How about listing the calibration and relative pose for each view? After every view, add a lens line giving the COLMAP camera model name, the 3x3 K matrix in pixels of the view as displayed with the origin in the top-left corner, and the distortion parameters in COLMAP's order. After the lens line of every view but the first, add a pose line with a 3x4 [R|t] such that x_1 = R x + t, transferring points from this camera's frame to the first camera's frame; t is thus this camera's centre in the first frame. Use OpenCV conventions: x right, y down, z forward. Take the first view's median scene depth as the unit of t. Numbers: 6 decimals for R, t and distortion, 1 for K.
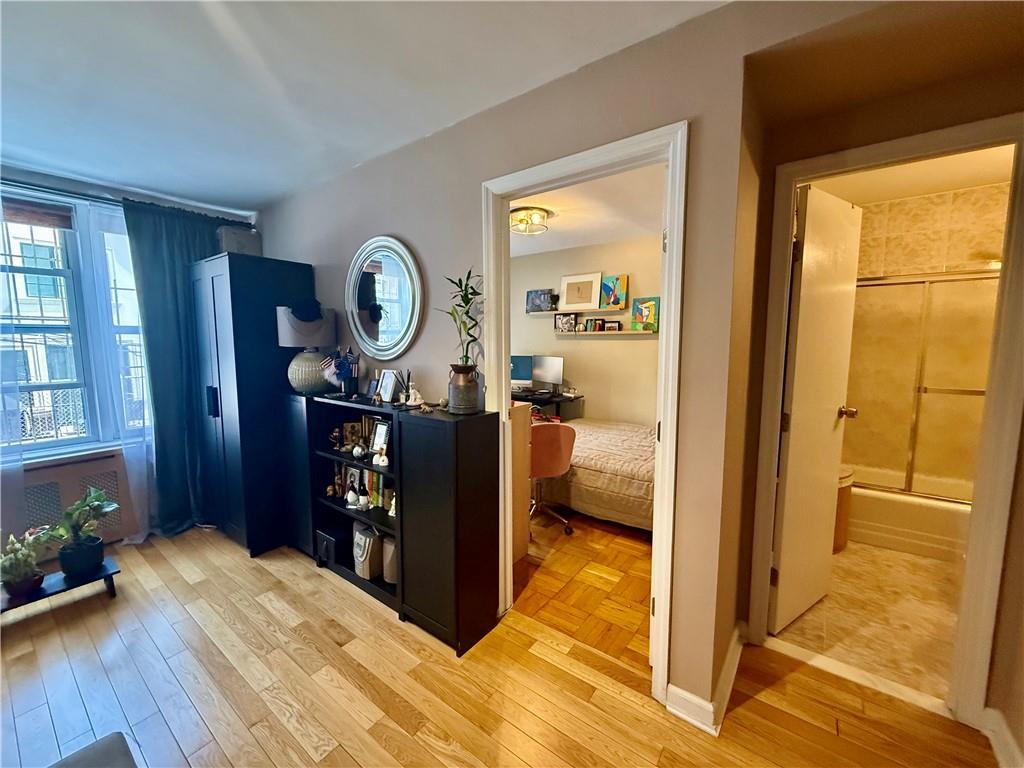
lens RADIAL K [[409.0, 0, 512.5], [0, 409.0, 385.2], [0, 0, 1]] dist [-0.000322, -0.000020]
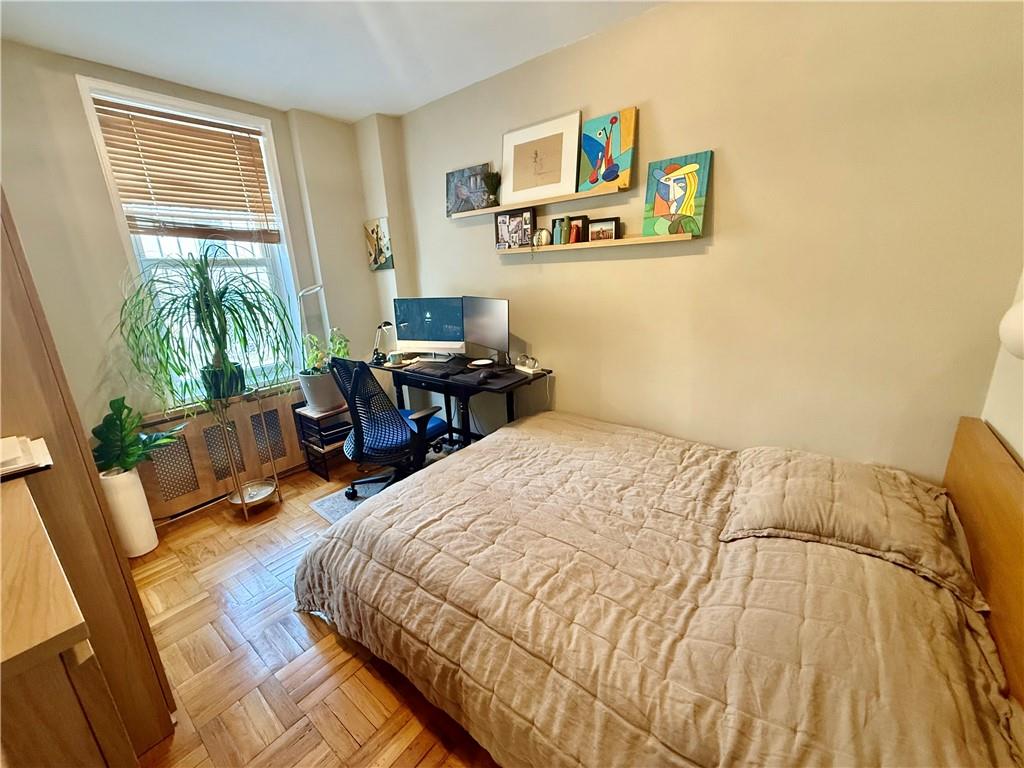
lens RADIAL K [[409.0, 0, 513.6], [0, 409.0, 383.7], [0, 0, 1]] dist [-0.000322, -0.000020]
pose [[0.999078, -0.036877, -0.021988, 0.136581], [0.039947, 0.986101, 0.161273, -0.045851], [0.015735, -0.162003, 0.986665, 0.474725]]
